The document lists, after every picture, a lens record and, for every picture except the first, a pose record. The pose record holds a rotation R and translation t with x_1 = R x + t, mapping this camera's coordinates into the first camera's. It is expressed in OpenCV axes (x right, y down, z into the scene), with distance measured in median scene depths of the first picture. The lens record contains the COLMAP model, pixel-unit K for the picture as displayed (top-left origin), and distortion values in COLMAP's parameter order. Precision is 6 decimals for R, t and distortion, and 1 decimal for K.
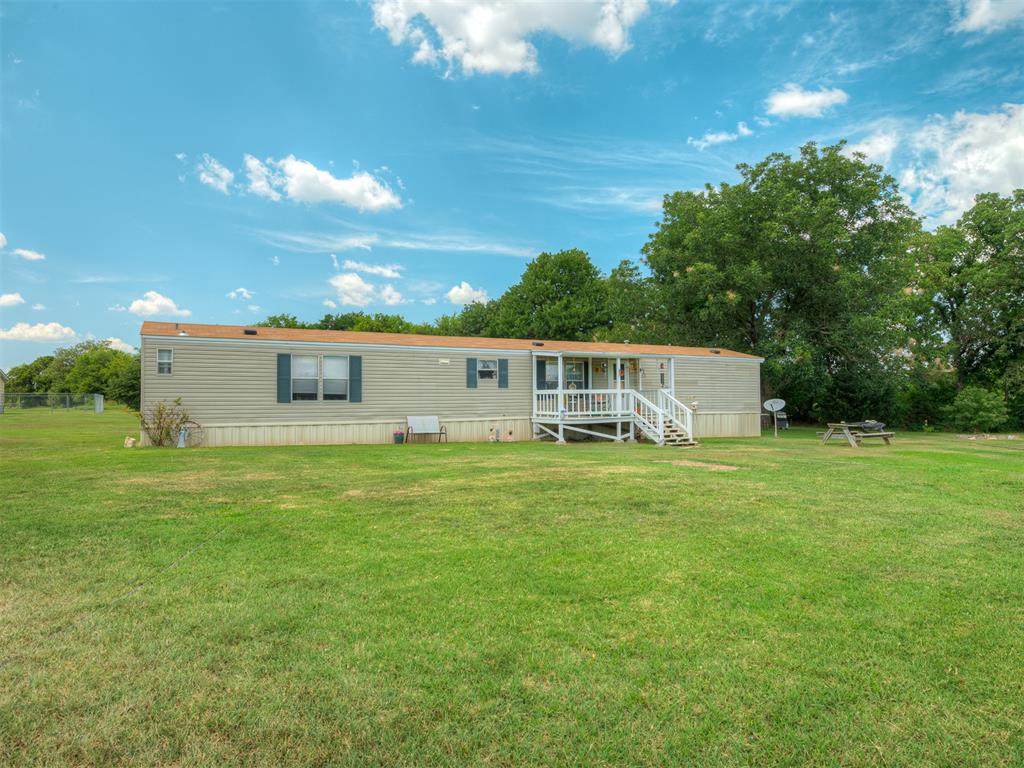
lens RADIAL K [[562.6, 0, 467.6], [0, 562.6, 379.8], [0, 0, 1]] dist [0.001380, 0.000100]
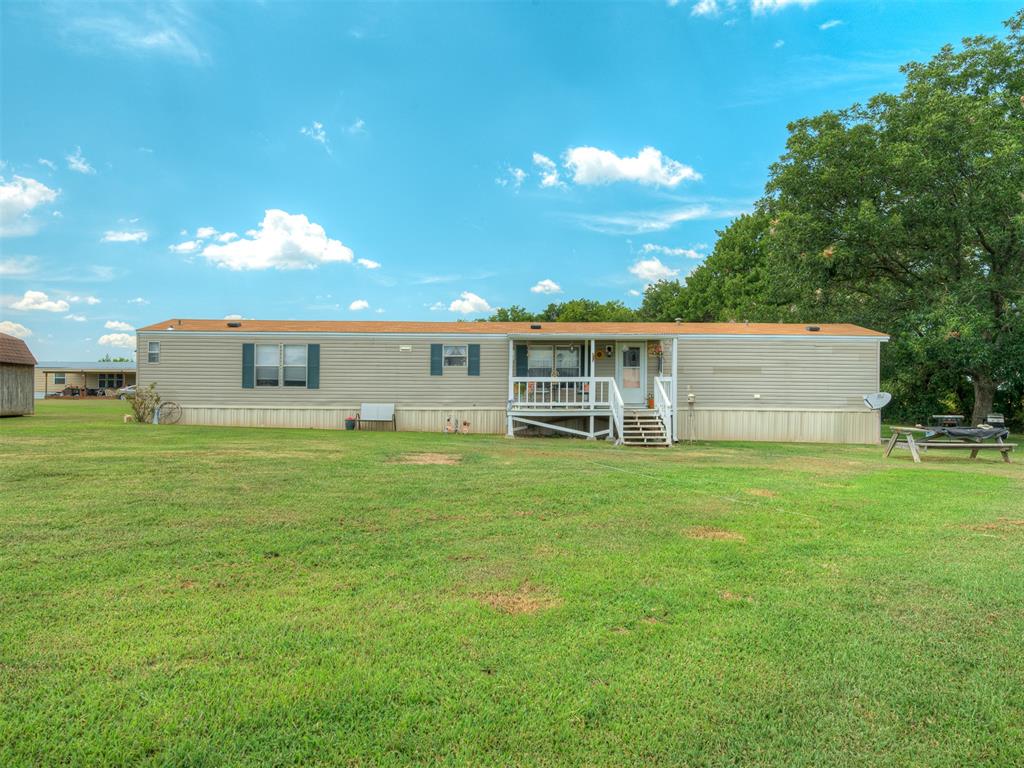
lens RADIAL K [[599.3, 0, 513.3], [0, 599.3, 387.5], [0, 0, 1]] dist [-0.000697, -0.000313]
pose [[0.903823, 0.007119, -0.427846, 0.546001], [0.002481, 0.999758, 0.021876, 0.012899], [0.427899, -0.020833, 0.903587, 0.139696]]
